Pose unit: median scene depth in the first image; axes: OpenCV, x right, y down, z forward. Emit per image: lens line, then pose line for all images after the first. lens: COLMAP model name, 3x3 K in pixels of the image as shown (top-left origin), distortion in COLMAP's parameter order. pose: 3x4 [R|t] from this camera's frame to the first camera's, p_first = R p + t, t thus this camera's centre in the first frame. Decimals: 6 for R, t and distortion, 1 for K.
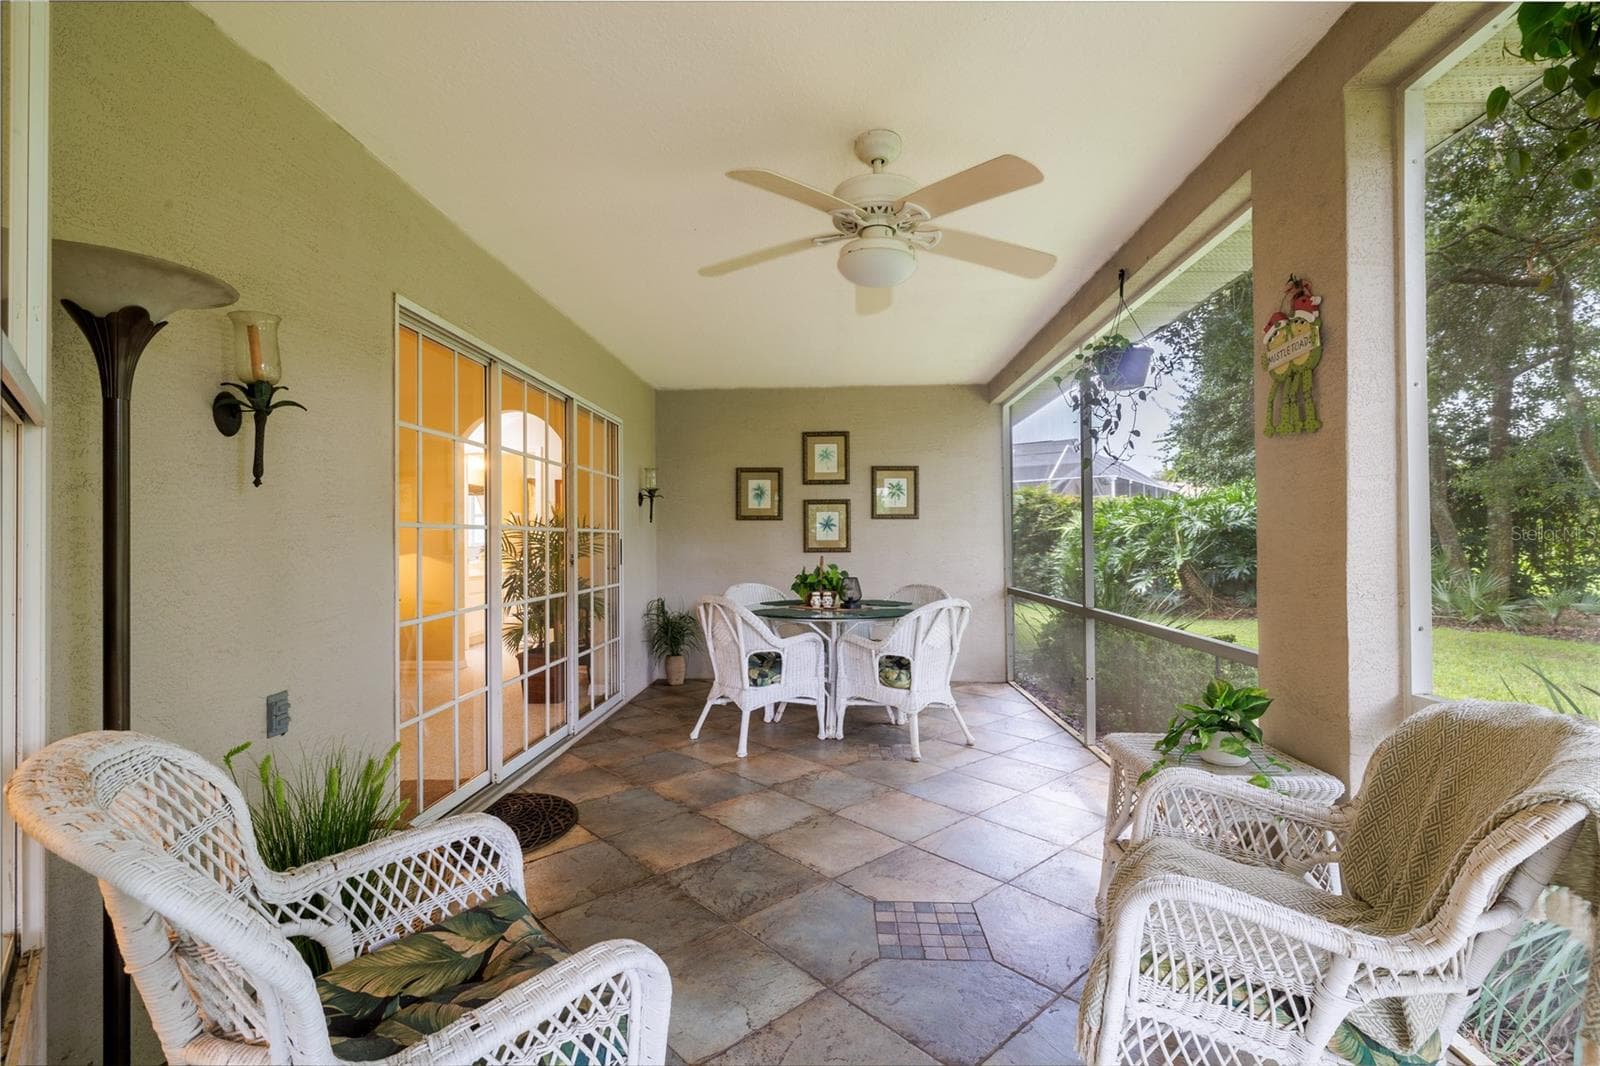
lens RADIAL K [[717.8, 0, 802.0], [0, 717.8, 537.9], [0, 0, 1]] dist [0.002932, 0.001105]
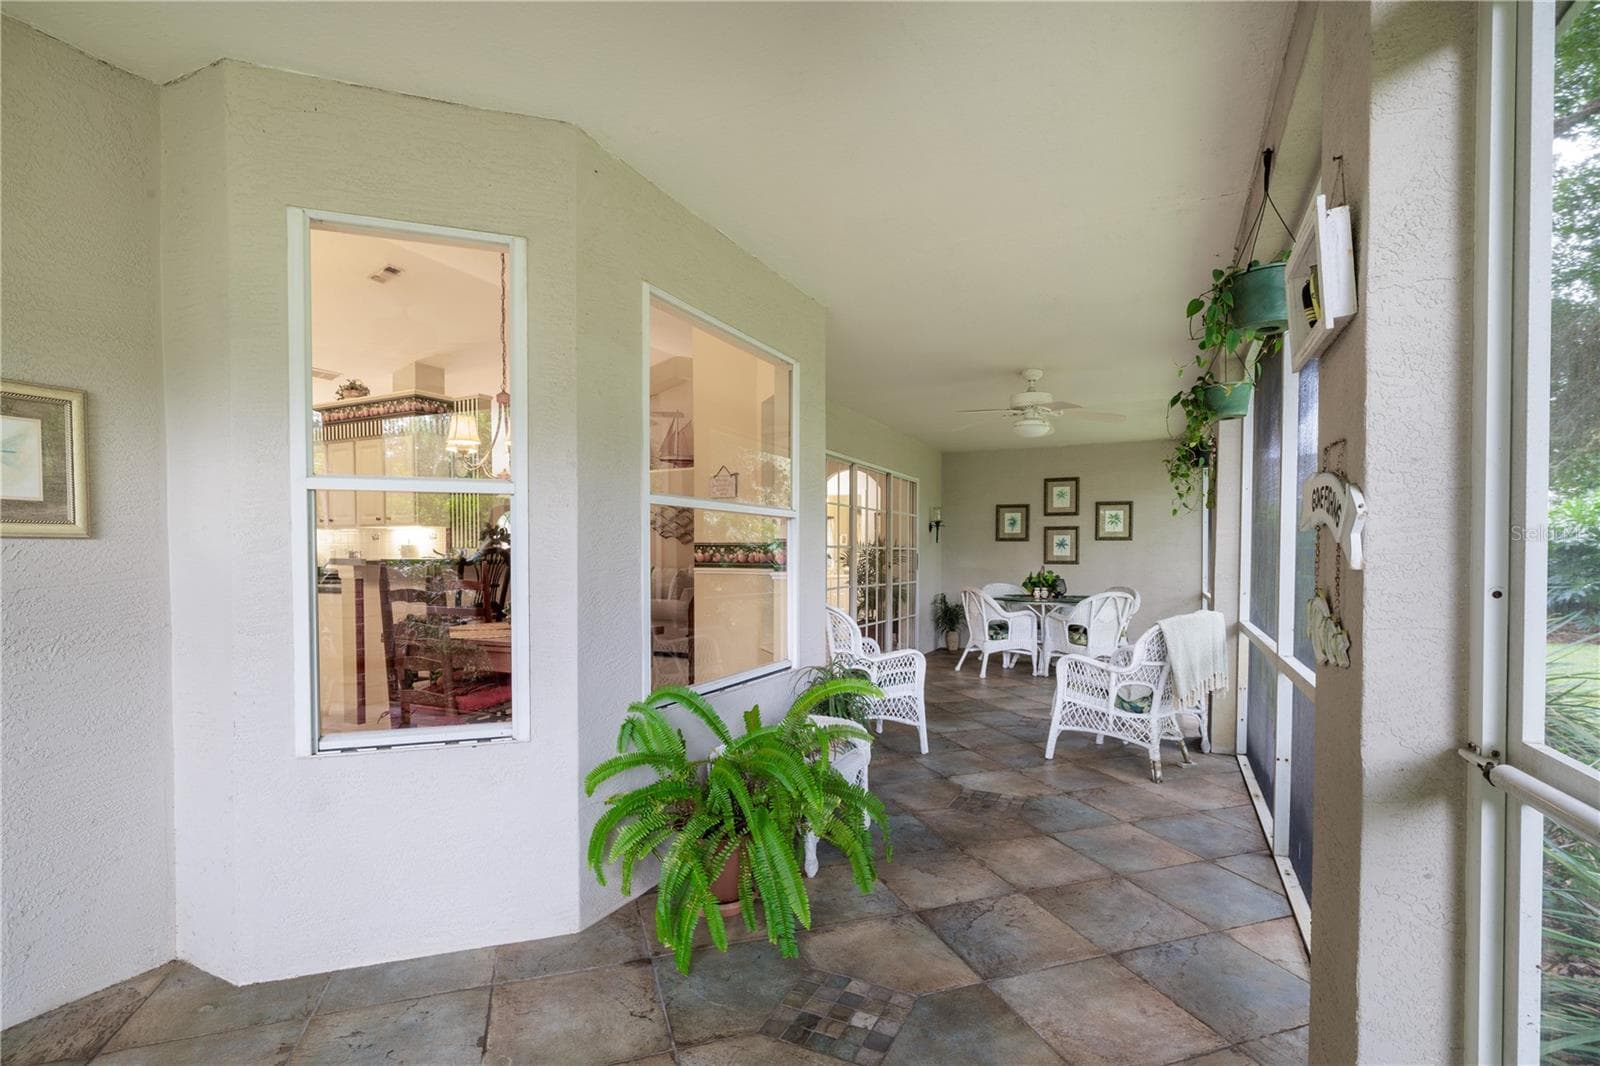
lens RADIAL K [[717.8, 0, 819.8], [0, 717.8, 569.2], [0, 0, 1]] dist [0.002932, 0.001105]
pose [[0.926192, 0.014371, -0.376777, 0.164363], [-0.005335, 0.999673, 0.025014, -0.003244], [0.377013, -0.021158, 0.925966, -0.620205]]
